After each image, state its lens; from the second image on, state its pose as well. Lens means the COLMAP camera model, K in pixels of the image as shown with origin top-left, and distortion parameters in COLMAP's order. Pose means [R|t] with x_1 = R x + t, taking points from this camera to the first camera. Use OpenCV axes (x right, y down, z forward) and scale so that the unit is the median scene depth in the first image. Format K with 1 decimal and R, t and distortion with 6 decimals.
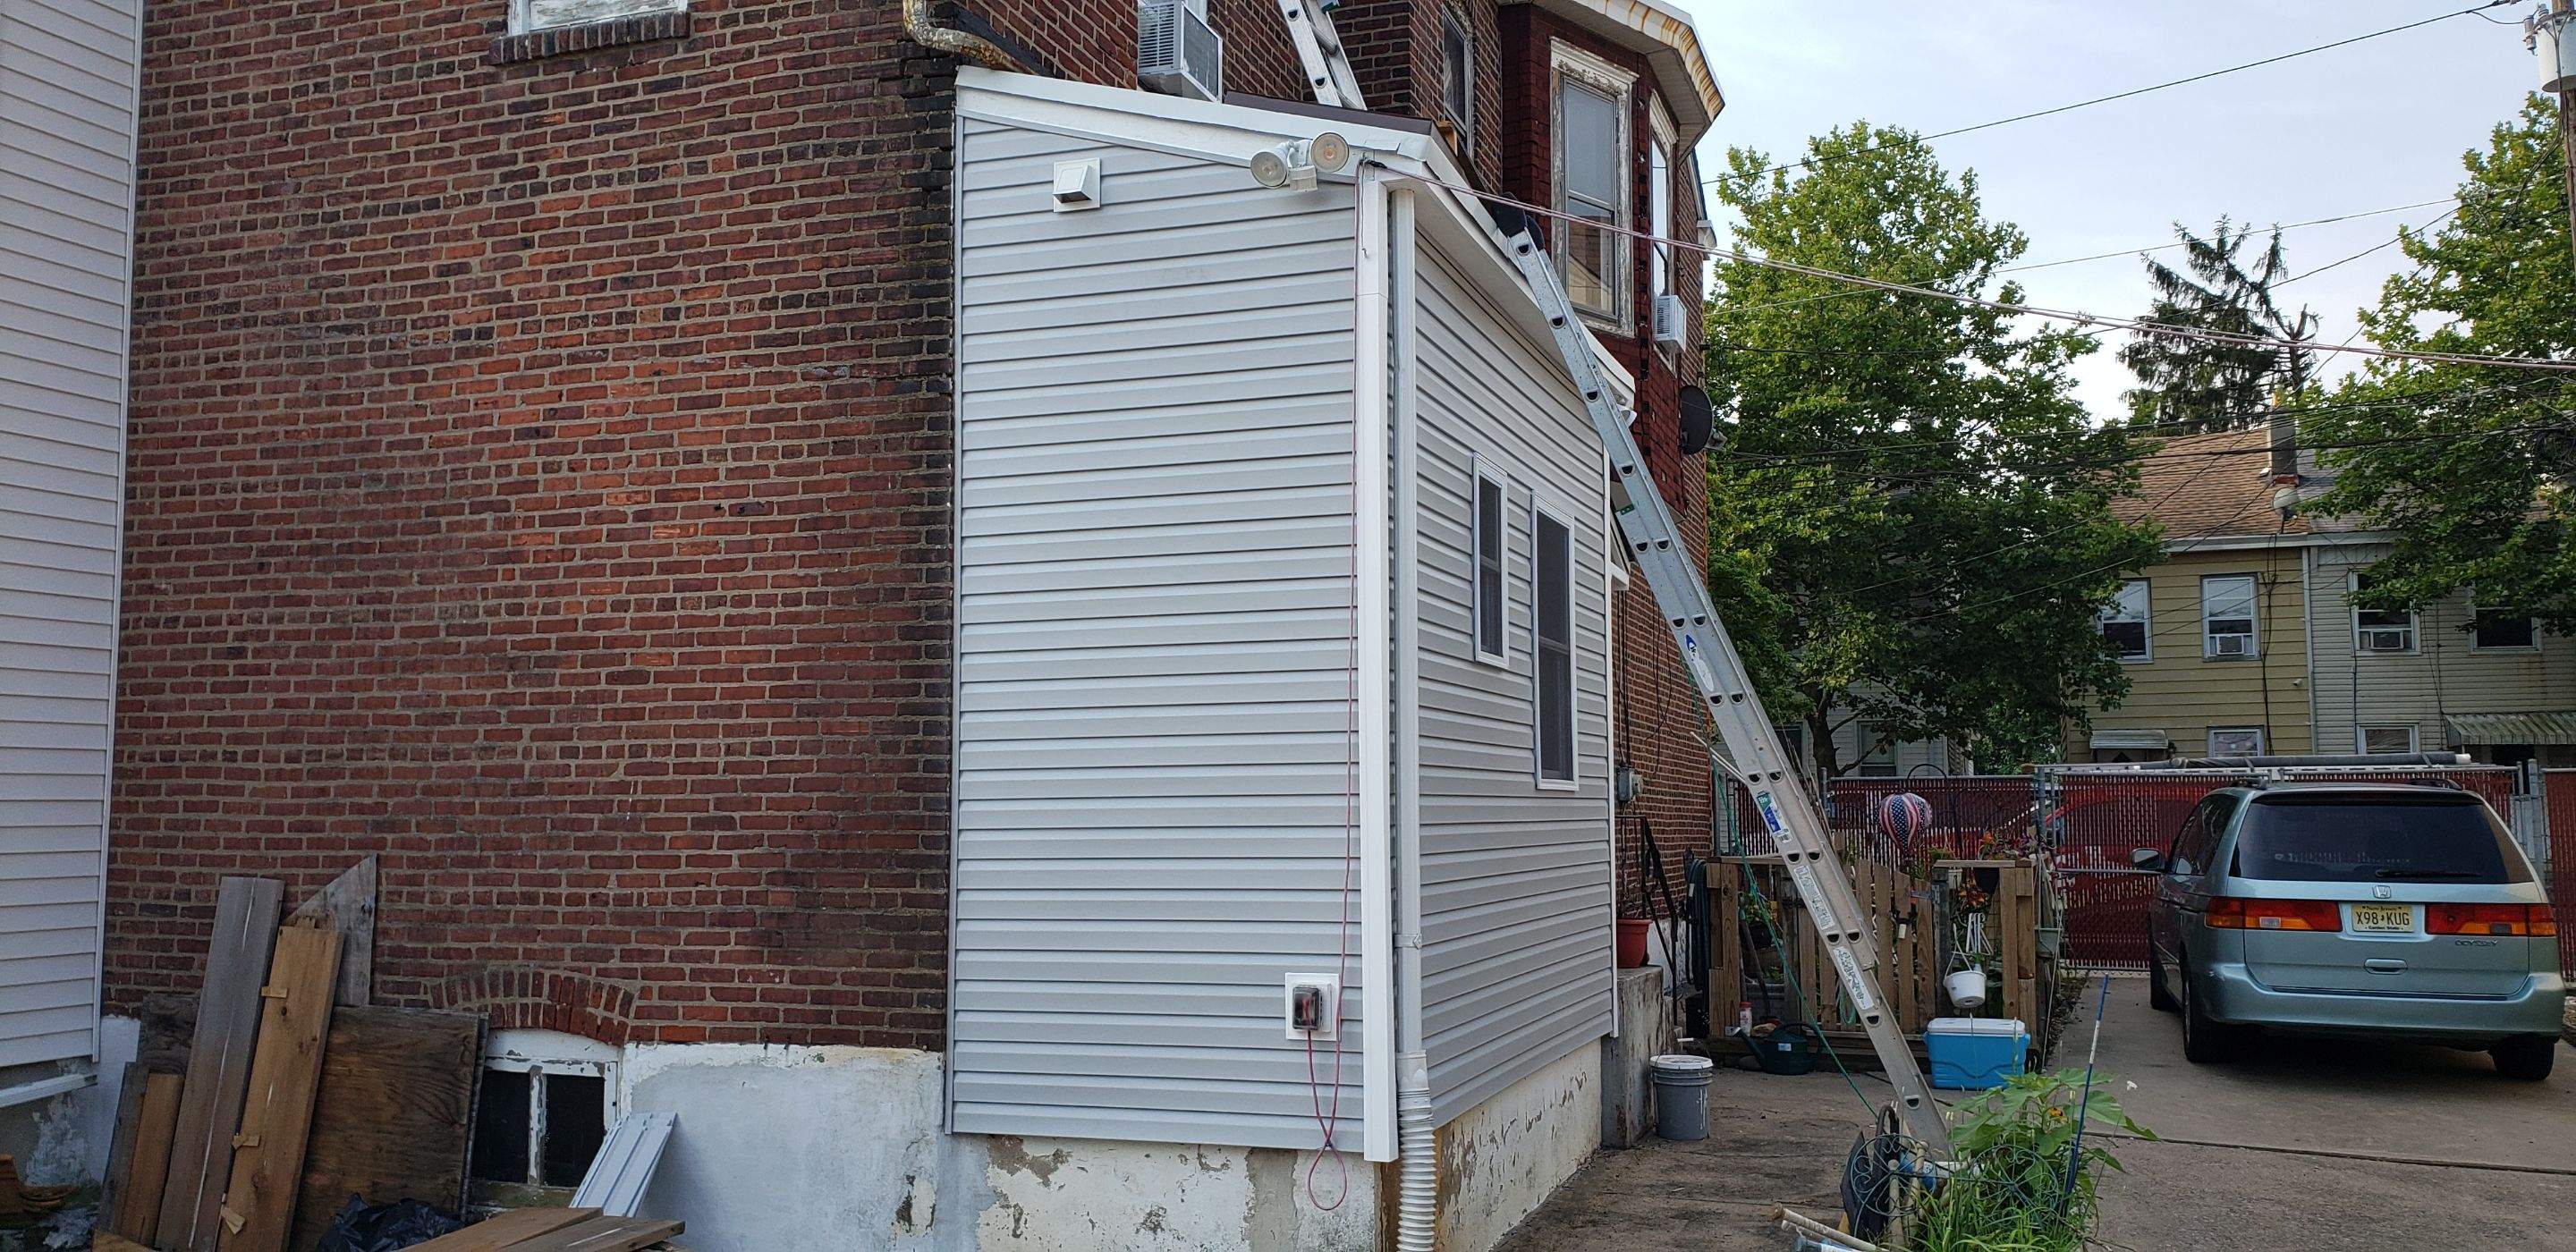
lens RADIAL K [[1973.3, 0, 1288.0], [0, 1973.3, 626.0], [0, 0, 1]] dist [0.051978, -0.045130]
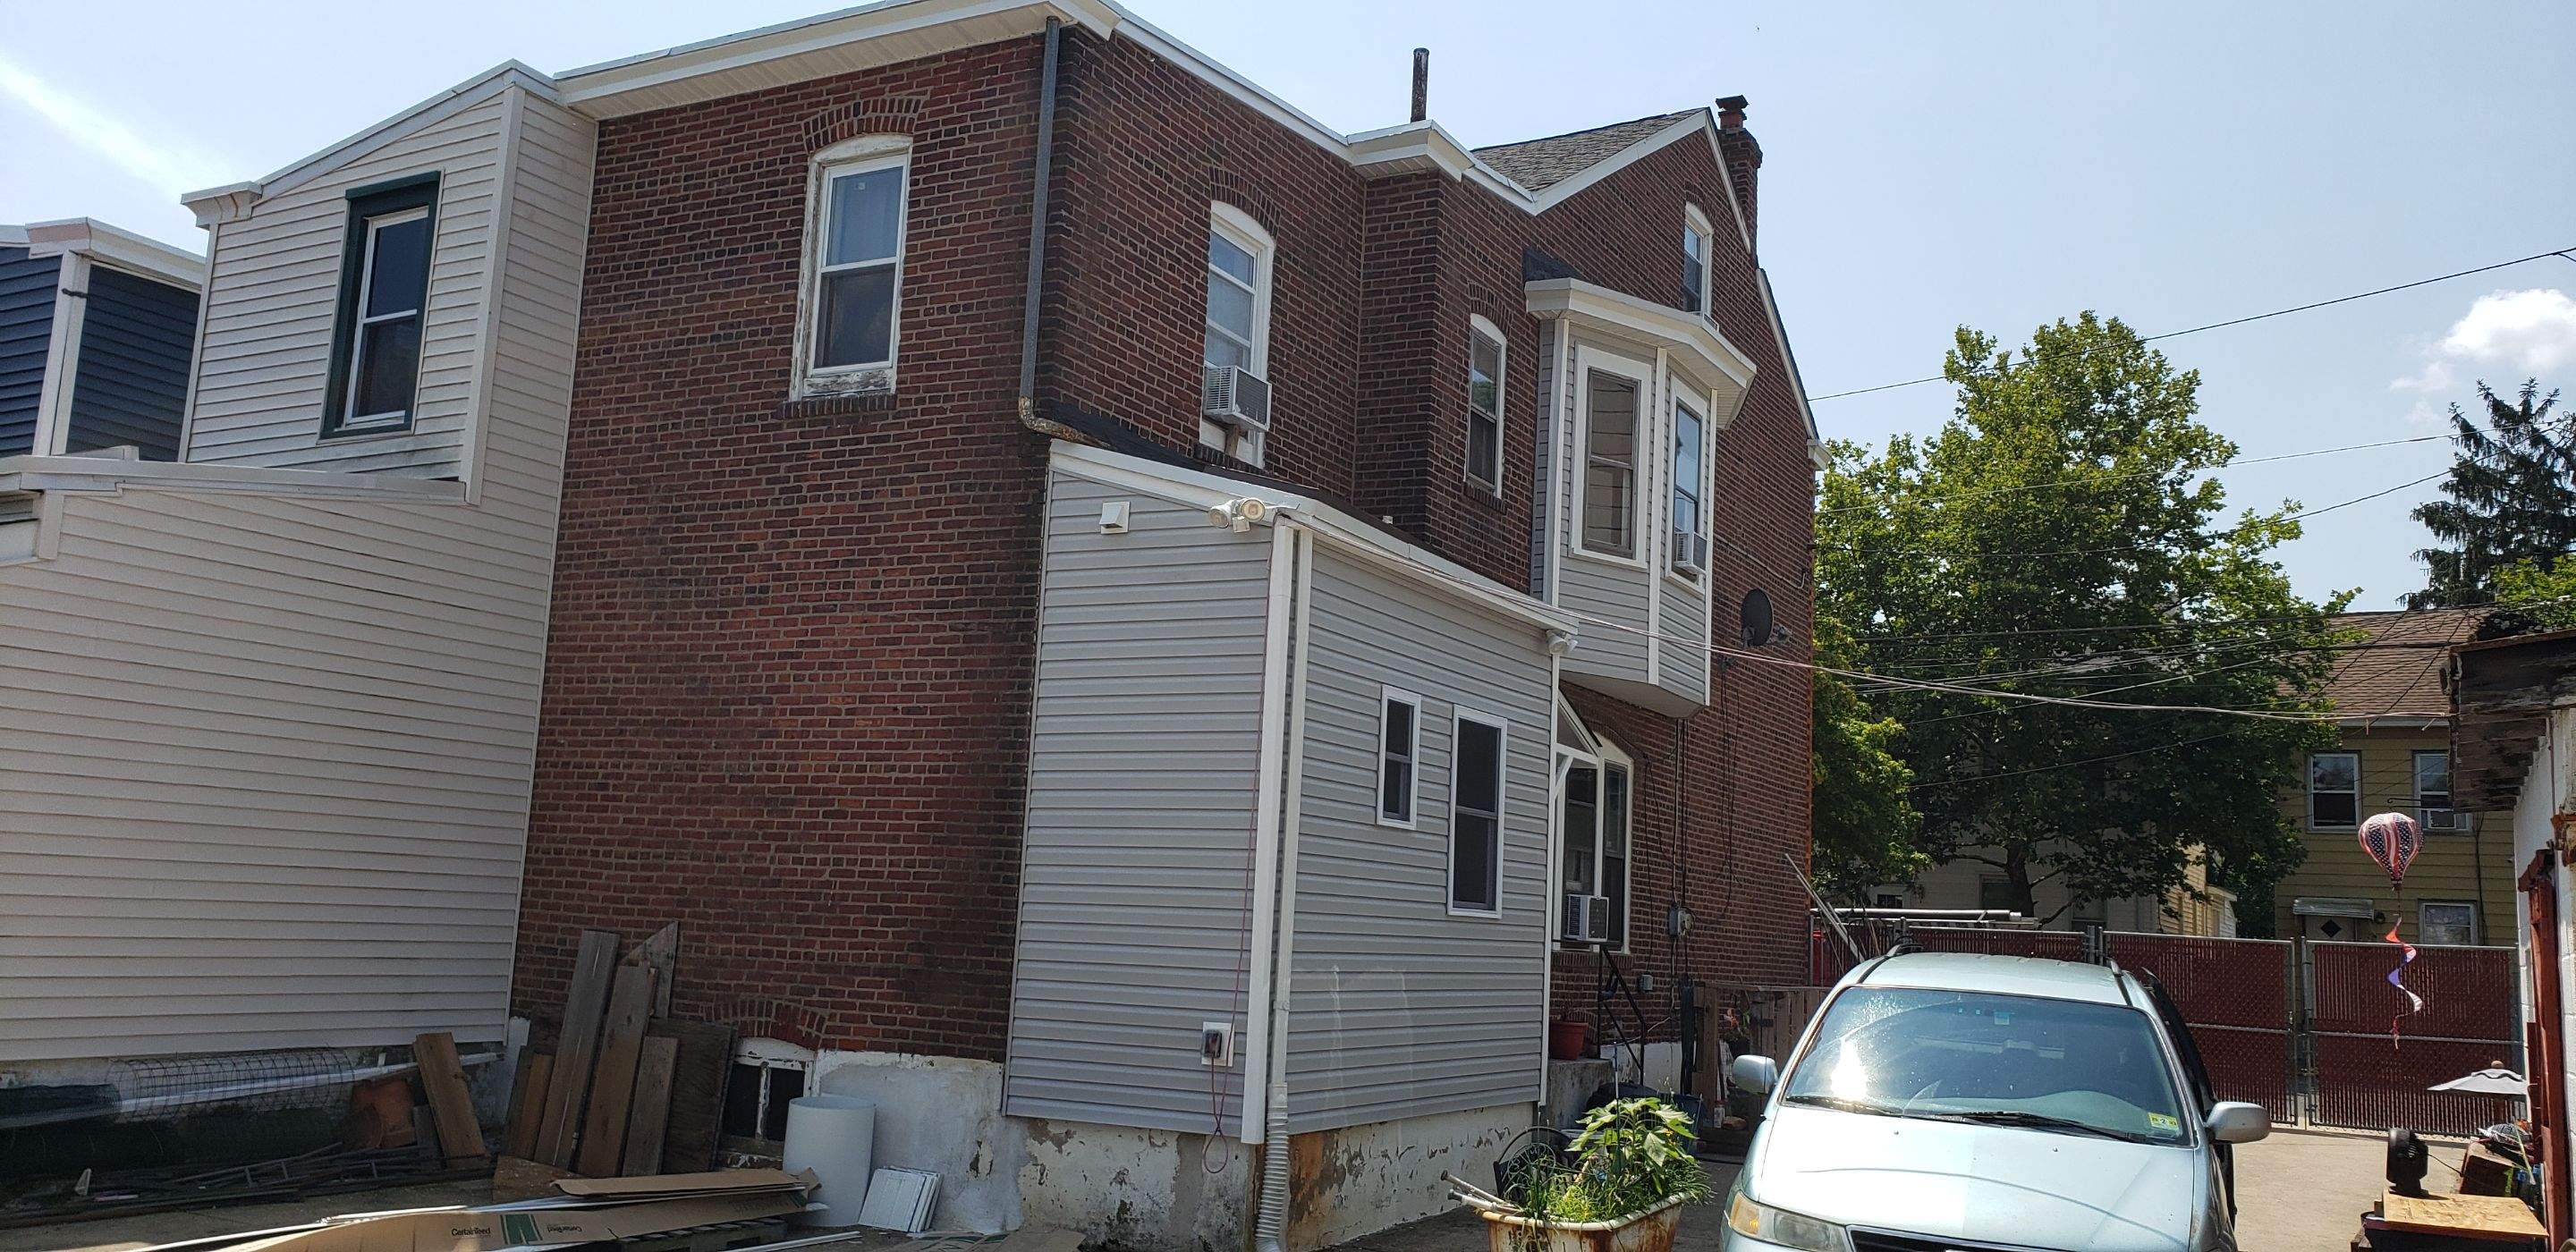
lens RADIAL K [[1976.0, 0, 1321.5], [0, 1976.0, 632.7], [0, 0, 1]] dist [0.308420, -0.855529]
pose [[0.987280, 0.029835, -0.156165, 0.291145], [-0.037960, 0.998062, -0.049306, -0.053518], [0.154391, 0.054607, 0.986500, -0.518387]]
